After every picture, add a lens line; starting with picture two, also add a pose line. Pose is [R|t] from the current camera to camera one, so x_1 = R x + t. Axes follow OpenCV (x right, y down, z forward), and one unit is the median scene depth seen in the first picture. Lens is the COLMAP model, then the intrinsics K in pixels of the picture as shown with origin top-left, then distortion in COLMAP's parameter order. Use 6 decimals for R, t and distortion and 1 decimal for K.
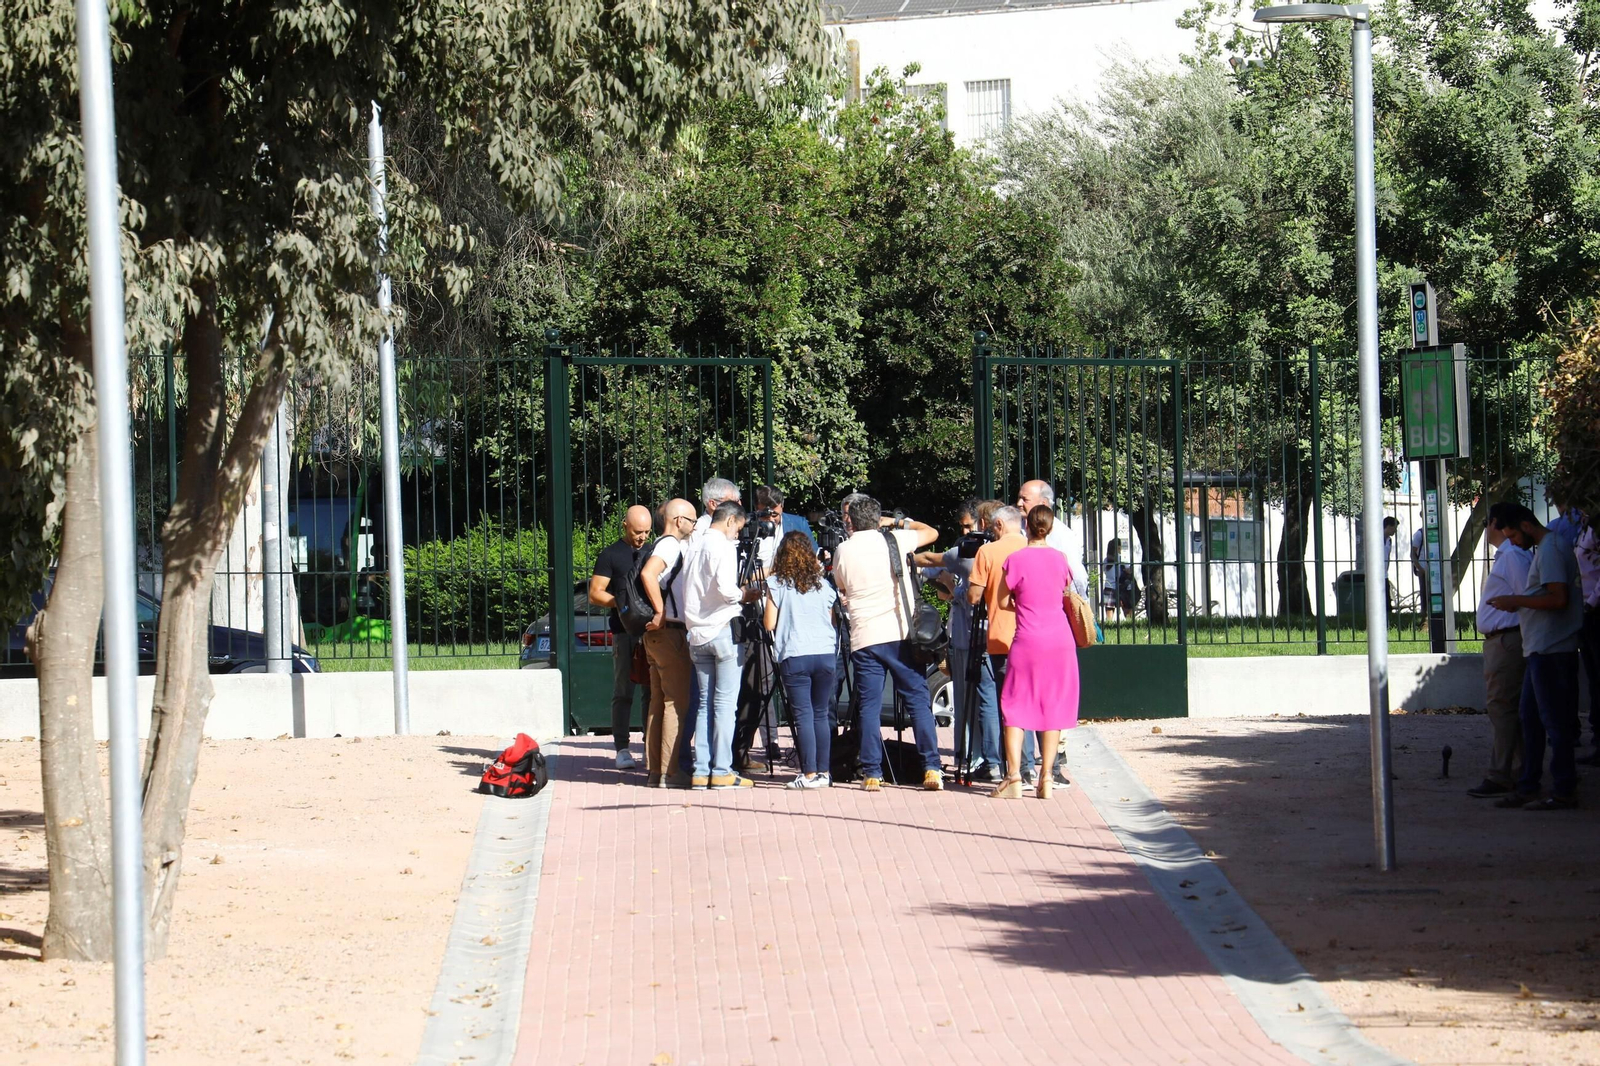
lens RADIAL K [[10013.1, 0, 800.0], [0, 10013.1, 533.0], [0, 0, 1]] dist [2.738330, 15.747996]
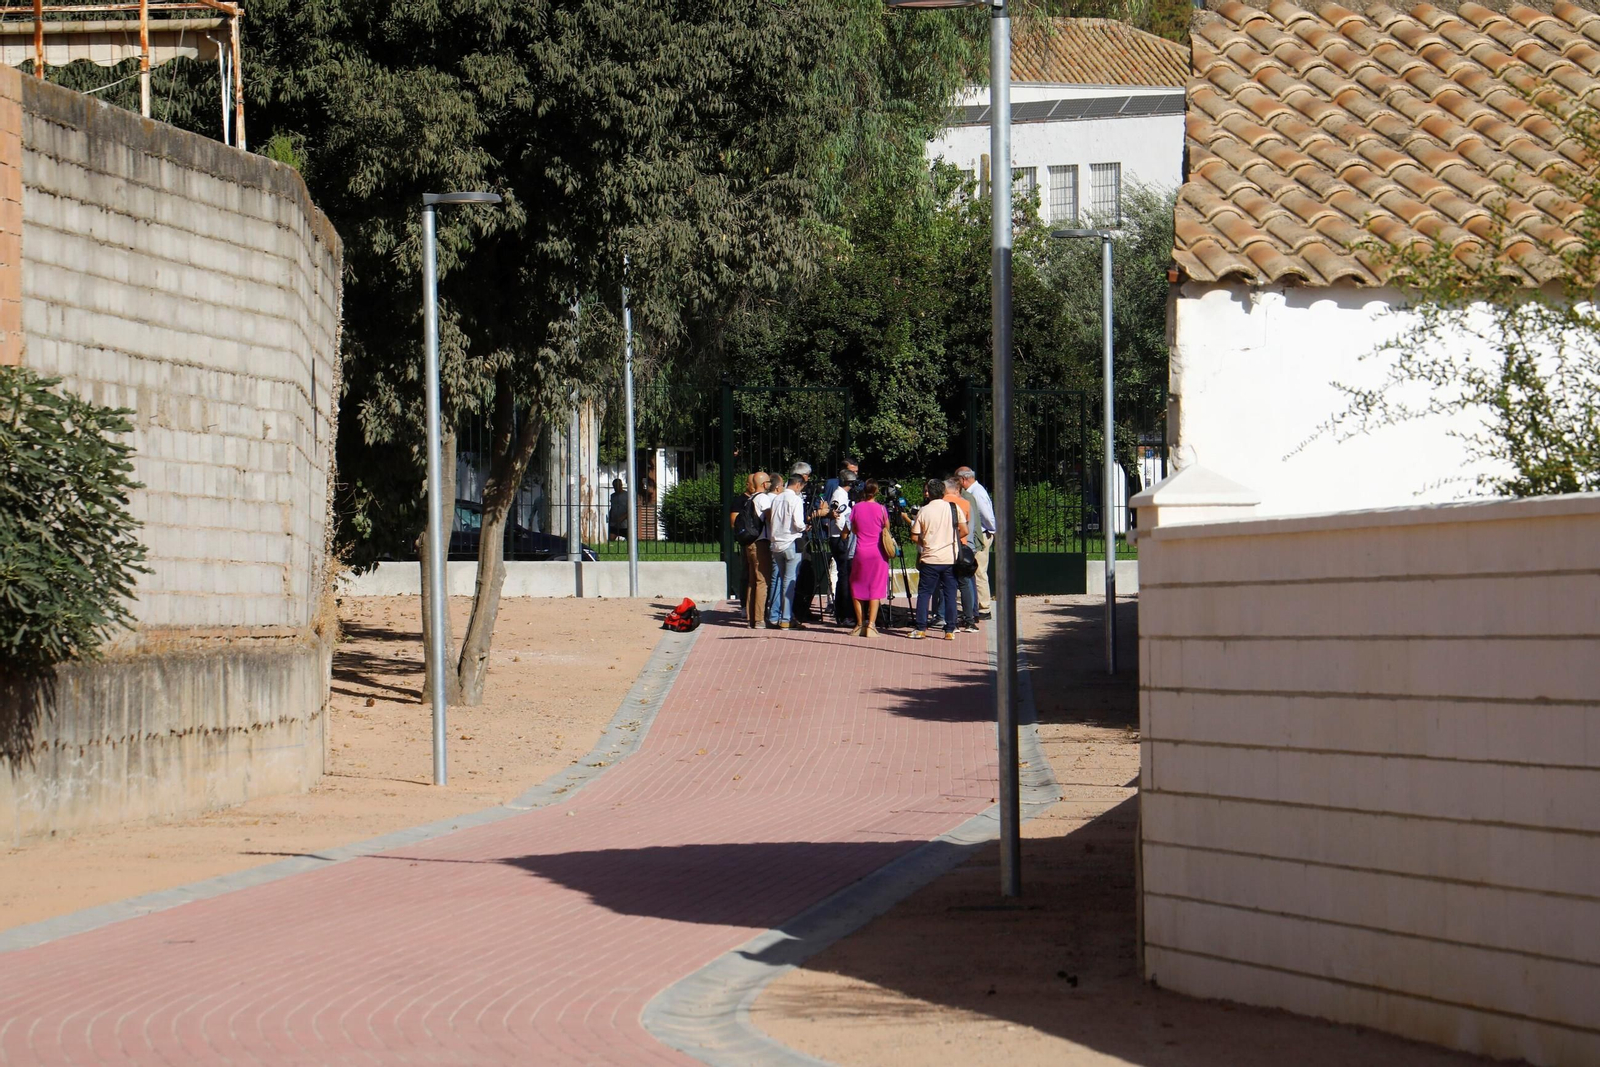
lens RADIAL K [[7810.3, 0, 800.0], [0, 7810.3, 533.5], [0, 0, 1]] dist [2.104160, -0.537216]
pose [[0.999222, 0.015483, -0.036286, 0.029635], [-0.015062, 0.999816, 0.011870, -0.006093], [0.036463, -0.011314, 0.999271, -0.288520]]
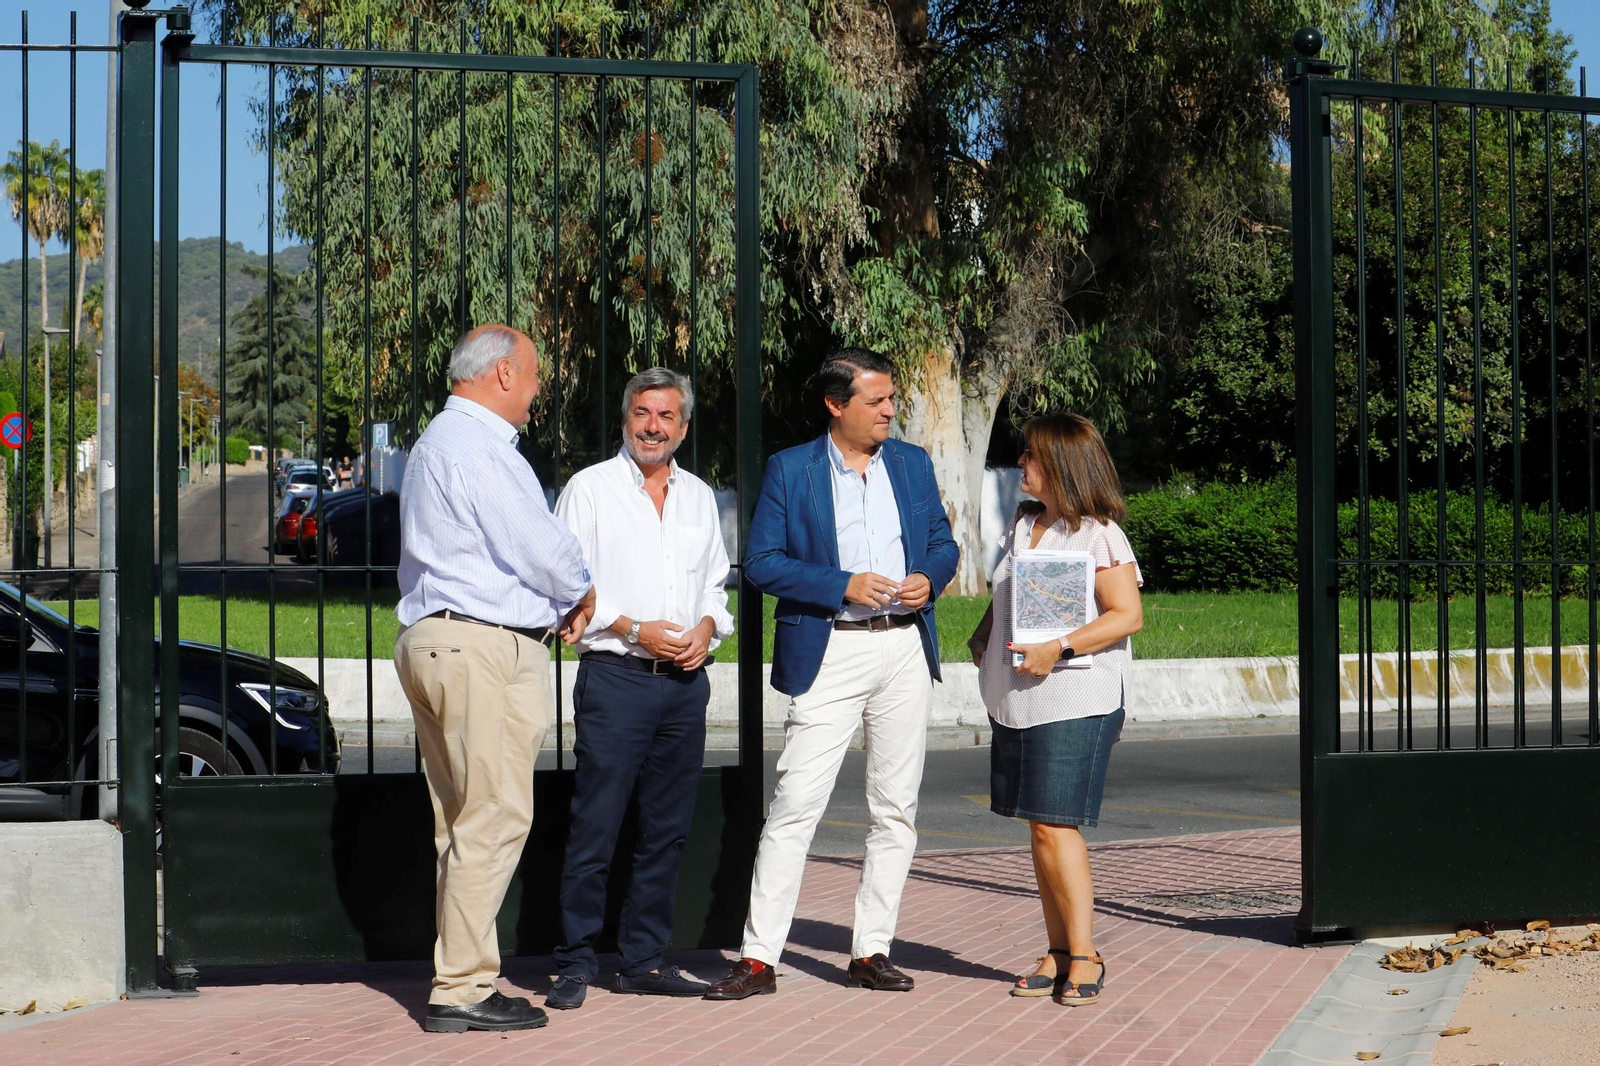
lens RADIAL K [[3516.5, 0, 800.0], [0, 3516.5, 533.0], [0, 0, 1]] dist [-0.217271, 0.215119]
pose [[0.964373, 0.012149, -0.264267, 0.029653], [-0.009119, 0.999878, 0.012689, 0.000547], [0.264389, -0.009827, 0.964366, 0.639456]]
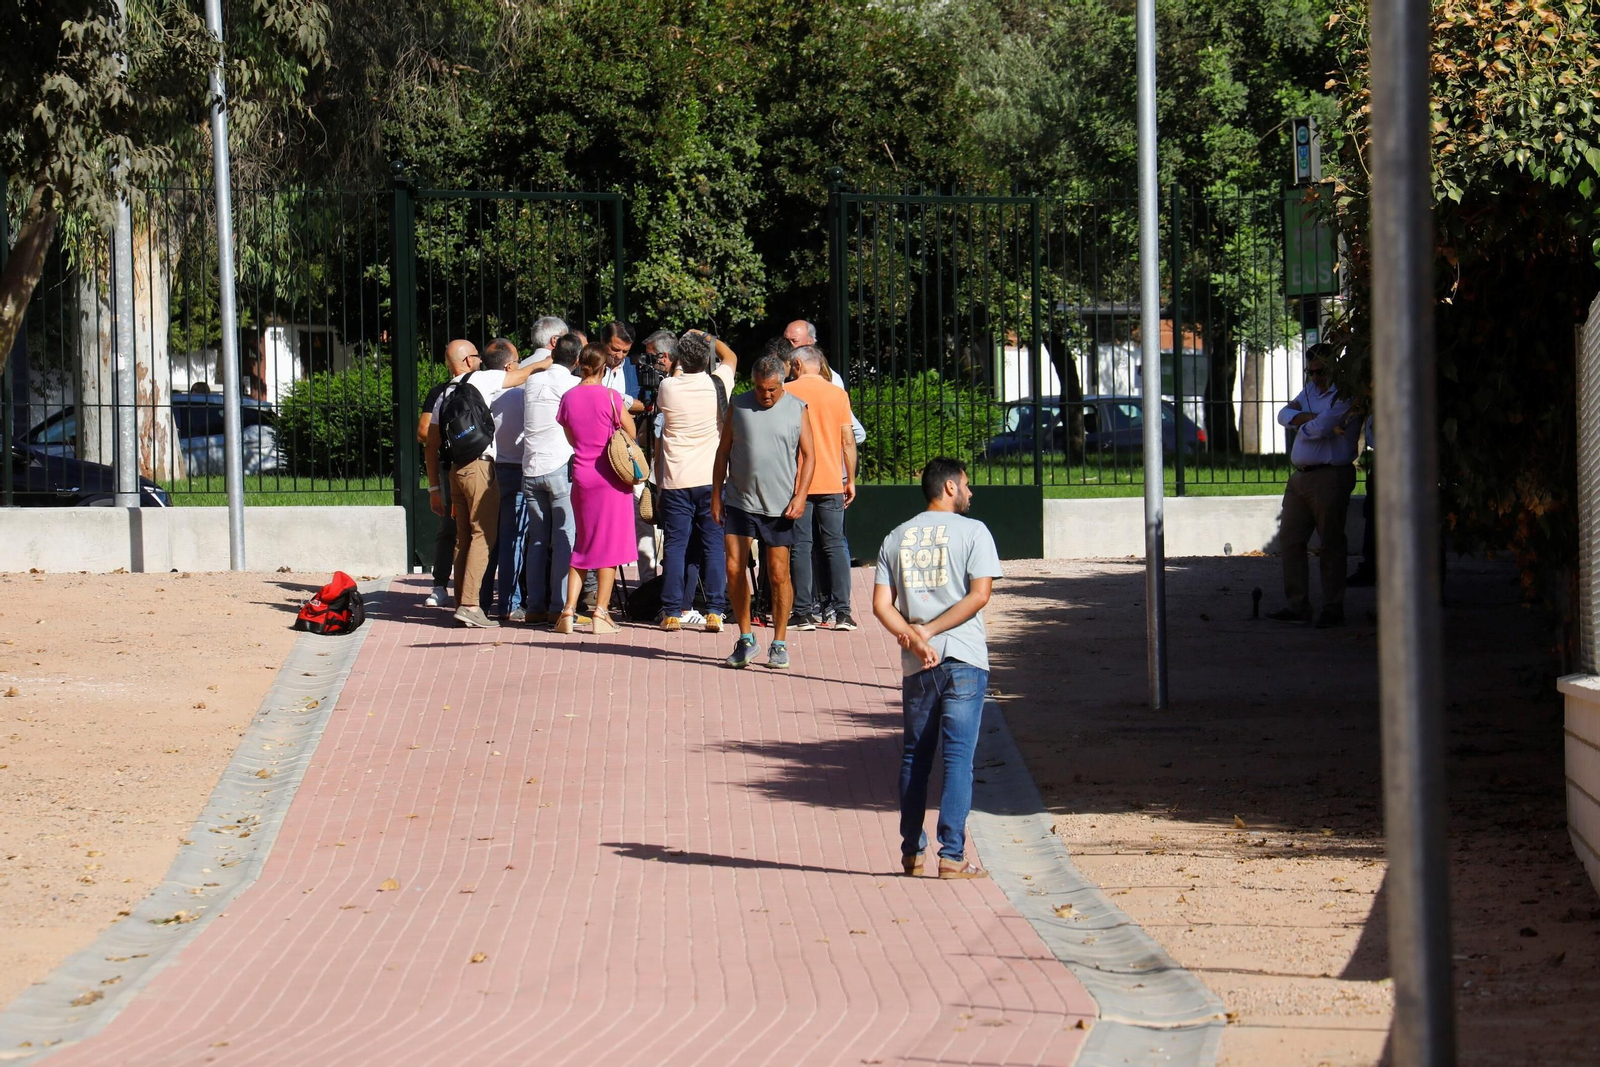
lens RADIAL K [[10774.8, 0, 819.7], [0, 10774.8, 540.4], [0, 0, 1]] dist [3.277057, -26.957641]
pose [[0.999971, 0.007251, -0.002324, 0.014752], [-0.007210, 0.999828, 0.017073, -0.001196], [0.002447, -0.017056, 0.999852, -0.051562]]
